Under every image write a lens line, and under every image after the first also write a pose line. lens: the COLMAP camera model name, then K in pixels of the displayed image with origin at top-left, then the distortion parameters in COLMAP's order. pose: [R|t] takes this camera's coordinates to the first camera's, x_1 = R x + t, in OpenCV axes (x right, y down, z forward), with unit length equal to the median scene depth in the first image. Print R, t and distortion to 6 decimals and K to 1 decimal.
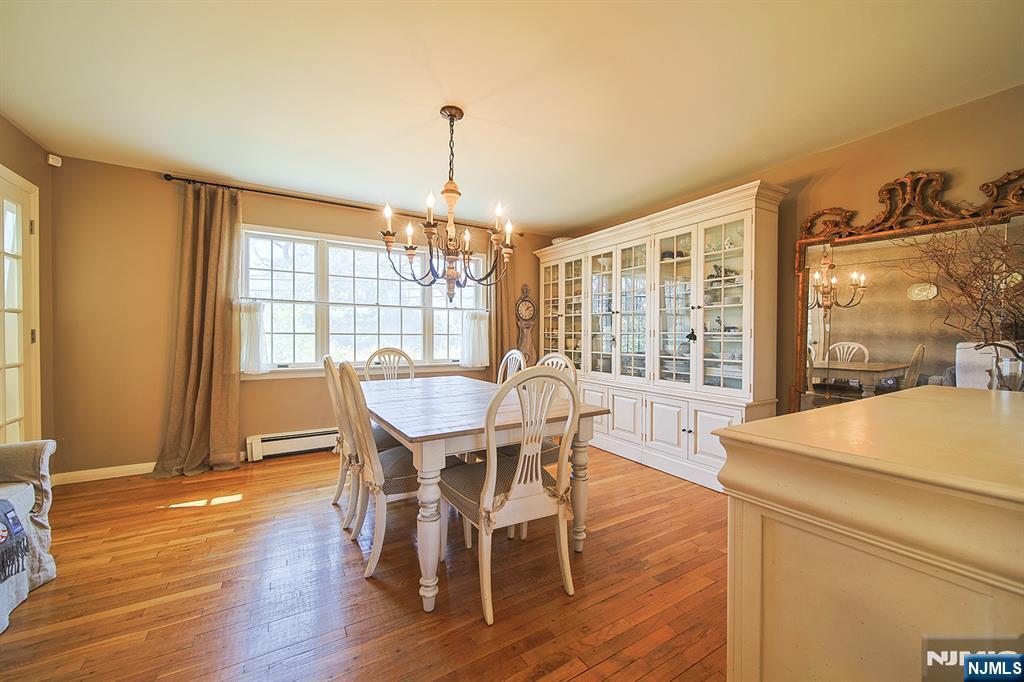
lens RADIAL K [[394.1, 0, 514.0], [0, 394.1, 338.1], [0, 0, 1]] dist [-0.000445, -0.000213]
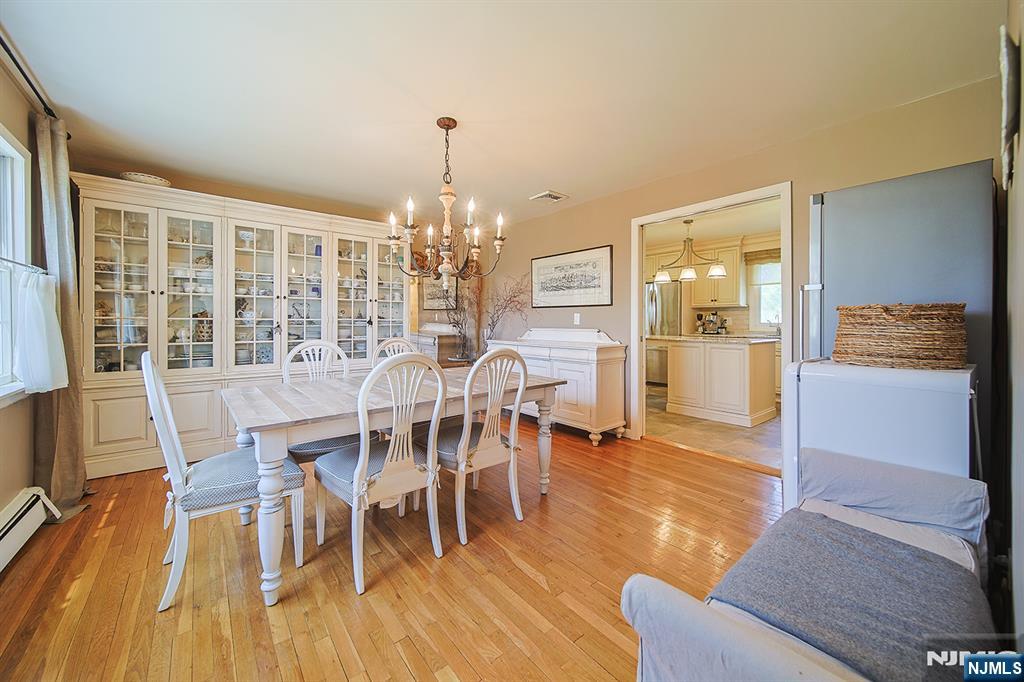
lens RADIAL K [[386.9, 0, 494.0], [0, 386.9, 321.1], [0, 0, 1]] dist [0.000992, 0.000036]
pose [[-0.112575, -0.000319, 0.993643, -0.830709], [0.013155, 0.999912, 0.001811, -0.005591], [-0.993556, 0.013276, -0.112561, 0.683752]]
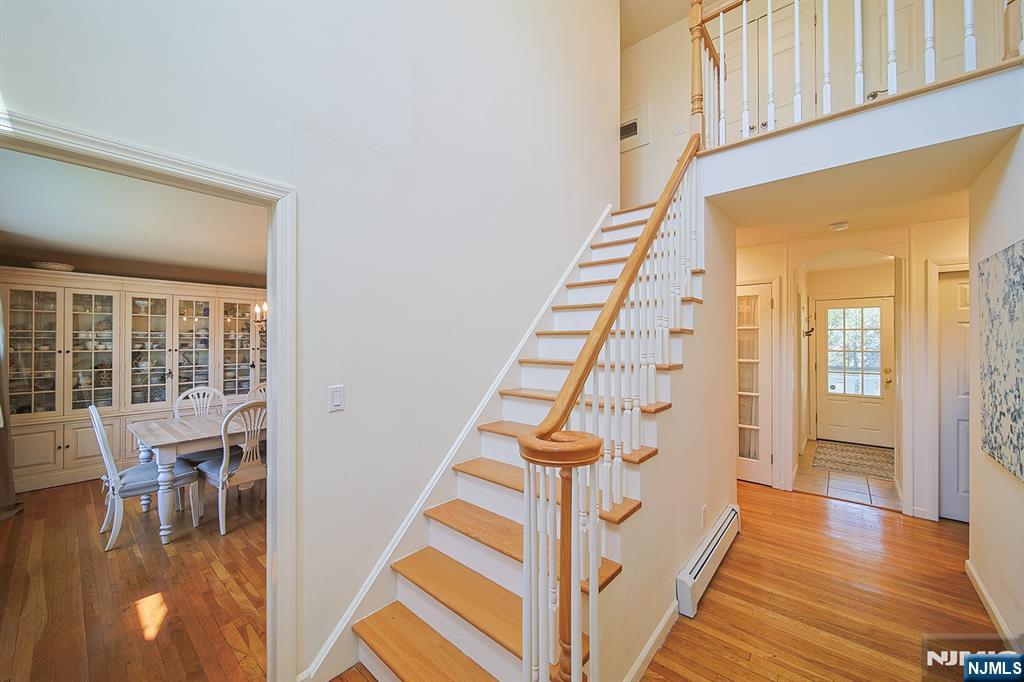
lens RADIAL K [[394.1, 0, 514.0], [0, 394.1, 338.1], [0, 0, 1]] dist [-0.000445, -0.000213]
pose [[-0.318563, -0.007926, 0.947868, -1.422345], [0.004345, 0.999942, 0.009822, -0.127118], [-0.947892, 0.007247, -0.318511, 0.440004]]
